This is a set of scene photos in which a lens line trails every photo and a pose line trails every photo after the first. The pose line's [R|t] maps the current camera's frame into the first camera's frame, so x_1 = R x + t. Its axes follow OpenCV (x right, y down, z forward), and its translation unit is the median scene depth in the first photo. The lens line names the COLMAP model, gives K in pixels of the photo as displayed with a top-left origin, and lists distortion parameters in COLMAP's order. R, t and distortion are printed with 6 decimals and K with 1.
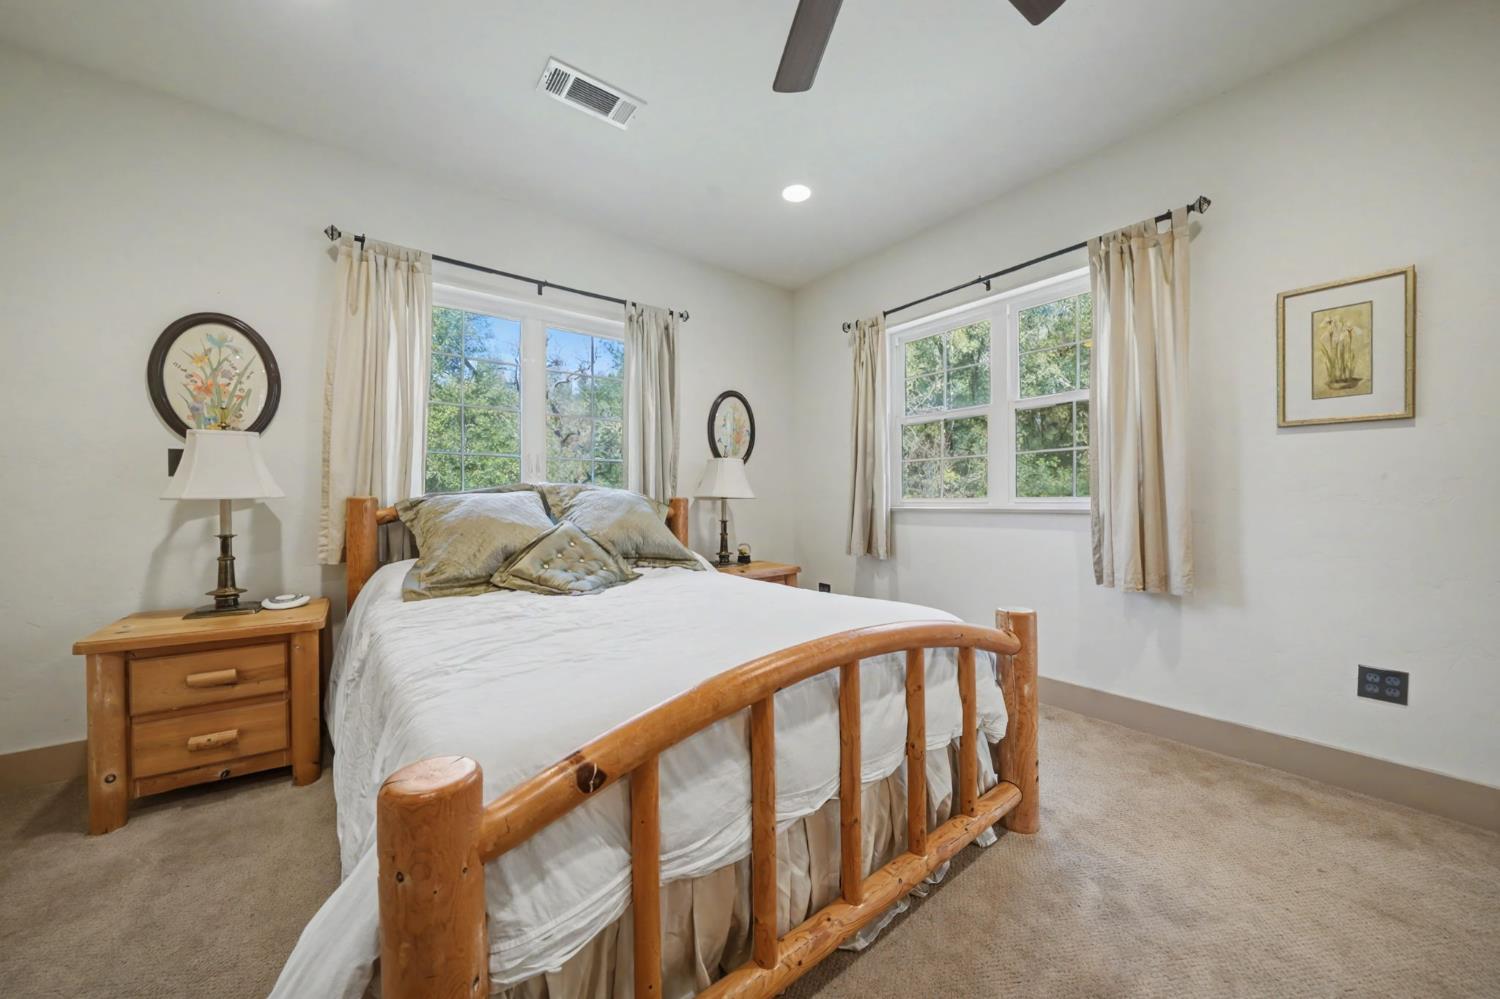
lens RADIAL K [[535.3, 0, 750.4], [0, 535.3, 496.8], [0, 0, 1]] dist [0.000707, -0.000033]
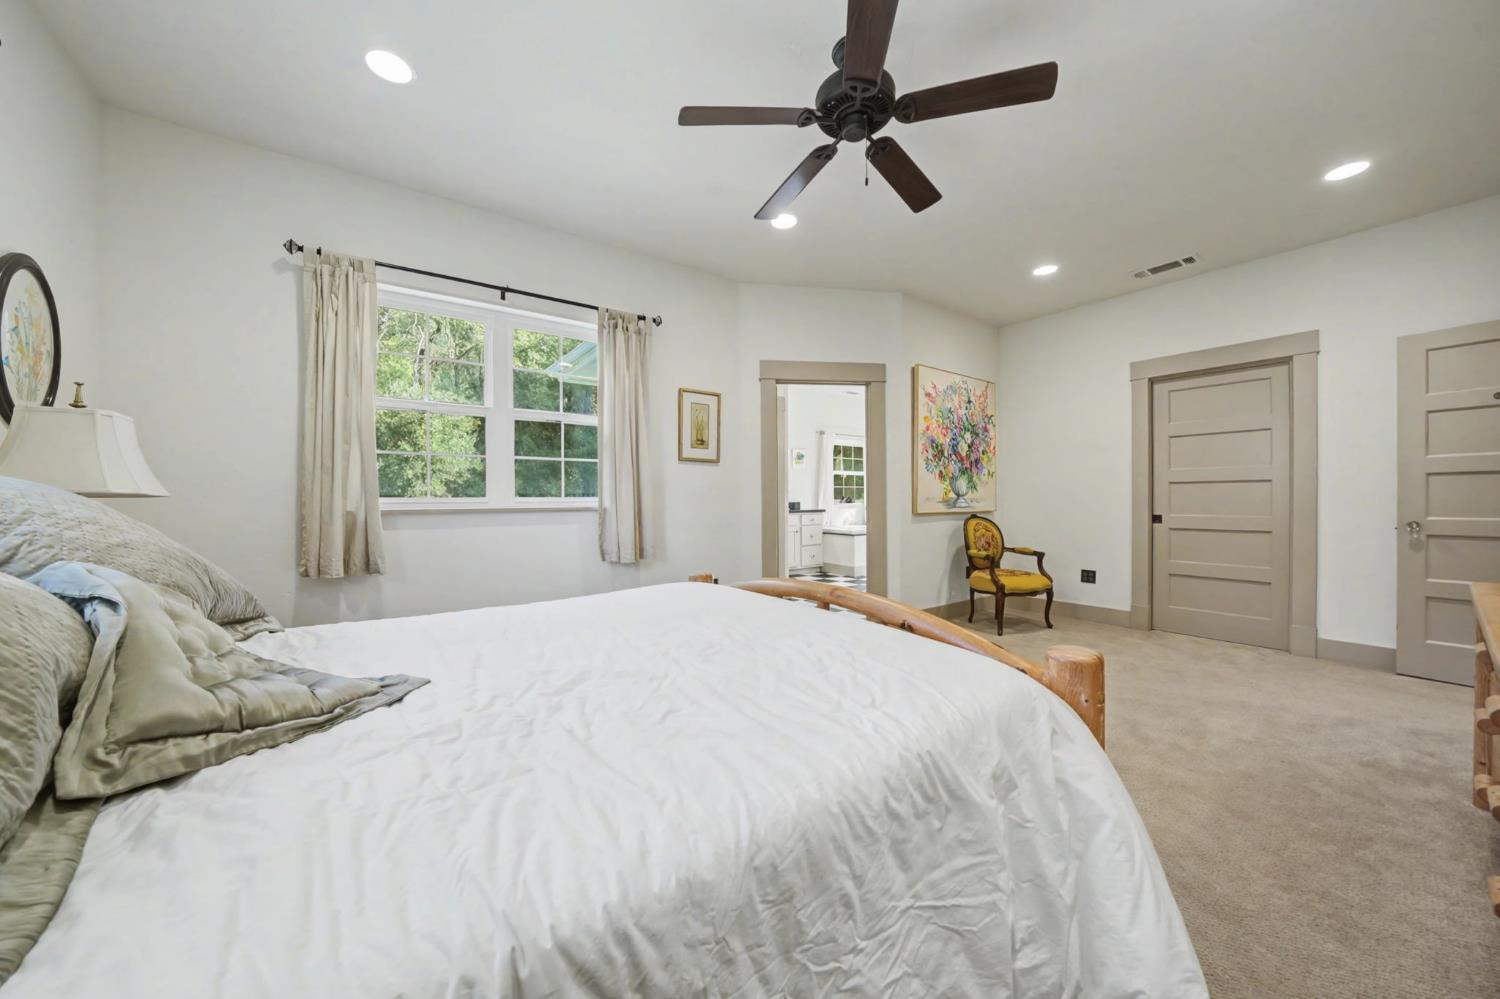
lens RADIAL K [[535.3, 0, 750.4], [0, 535.3, 500.0], [0, 0, 1]] dist [0.000707, -0.000033]
pose [[0.022403, -0.003788, 0.999742, -0.700177], [-0.001822, 0.999991, 0.003830, 0.000287], [-0.999747, -0.001908, 0.022396, 0.583917]]
